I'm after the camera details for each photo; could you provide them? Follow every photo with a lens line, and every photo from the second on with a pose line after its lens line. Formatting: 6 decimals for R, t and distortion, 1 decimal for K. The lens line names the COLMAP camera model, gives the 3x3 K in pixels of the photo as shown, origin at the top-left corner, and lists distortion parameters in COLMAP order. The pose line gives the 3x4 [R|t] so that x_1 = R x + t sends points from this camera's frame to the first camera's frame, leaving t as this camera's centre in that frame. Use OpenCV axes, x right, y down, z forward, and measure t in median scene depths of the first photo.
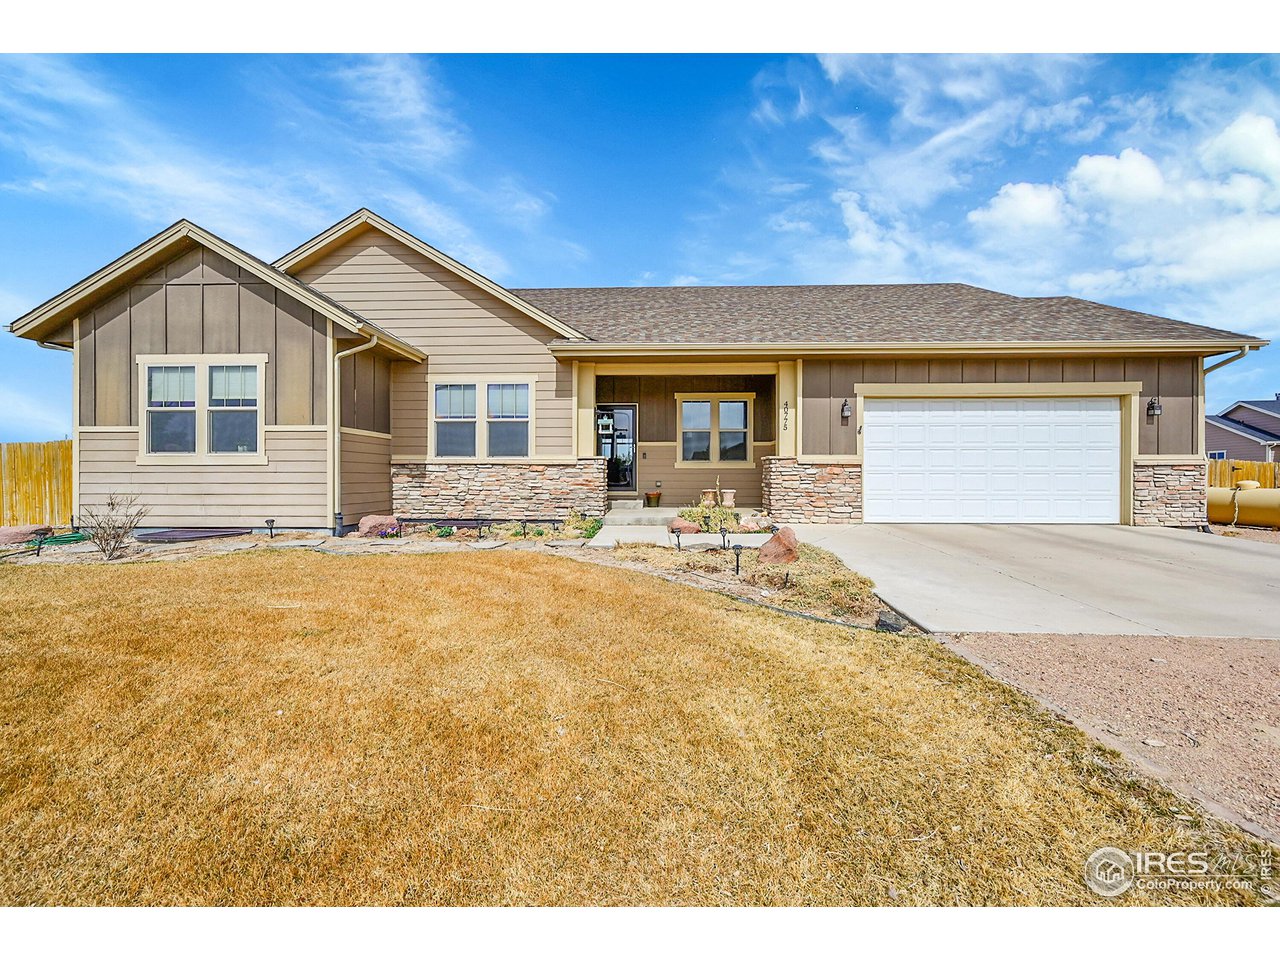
lens RADIAL K [[511.3, 0, 632.9], [0, 511.3, 475.0], [0, 0, 1]] dist [-0.000902, 0.000198]
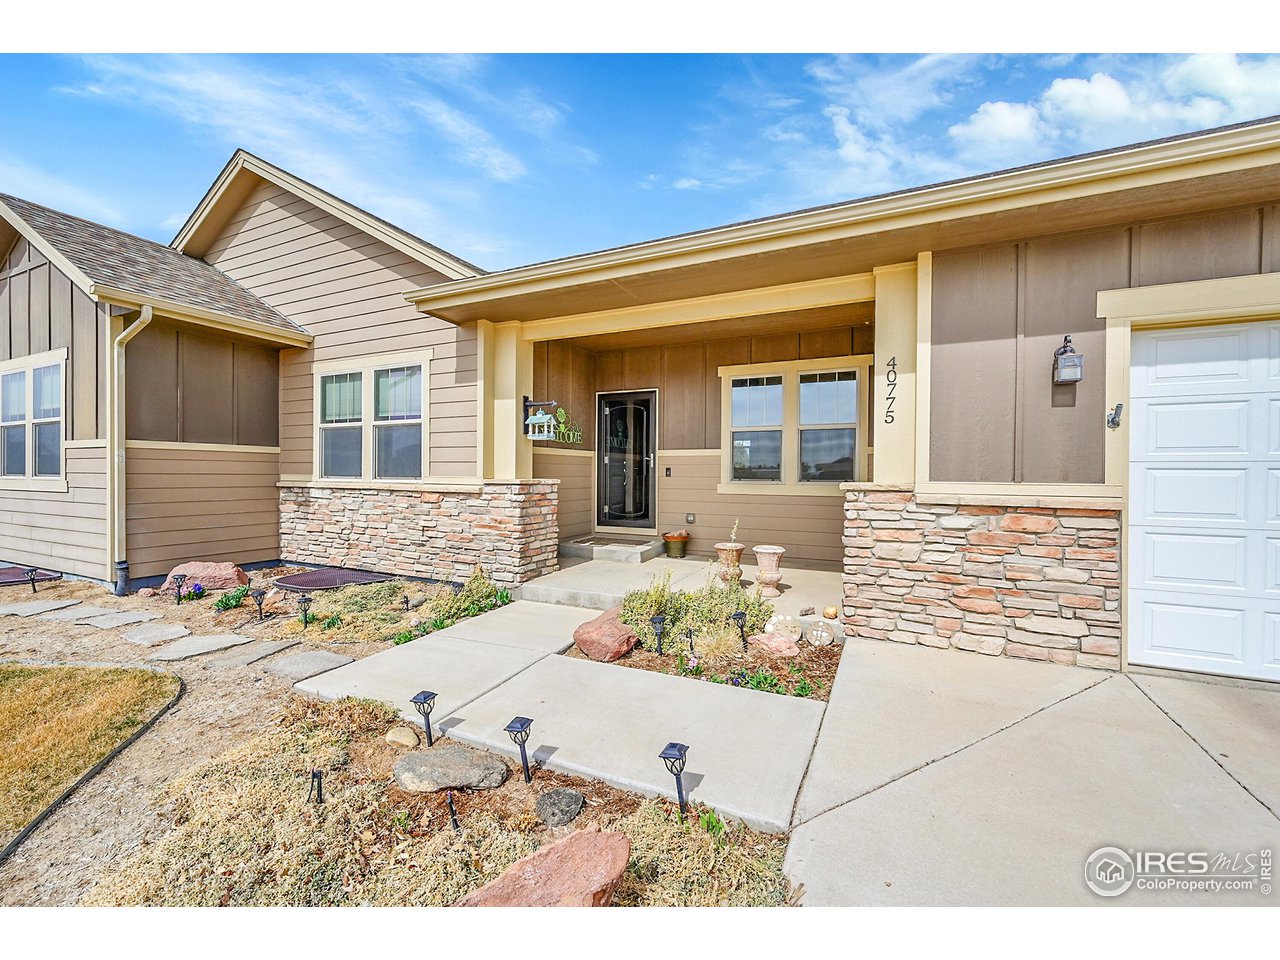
lens RADIAL K [[511.3, 0, 598.8], [0, 511.3, 476.2], [0, 0, 1]] dist [-0.000902, 0.000198]
pose [[0.904906, 0.009904, -0.425496, 0.268323], [-0.010149, 0.999947, 0.001693, -0.042428], [0.425490, 0.002787, 0.904959, 0.516549]]
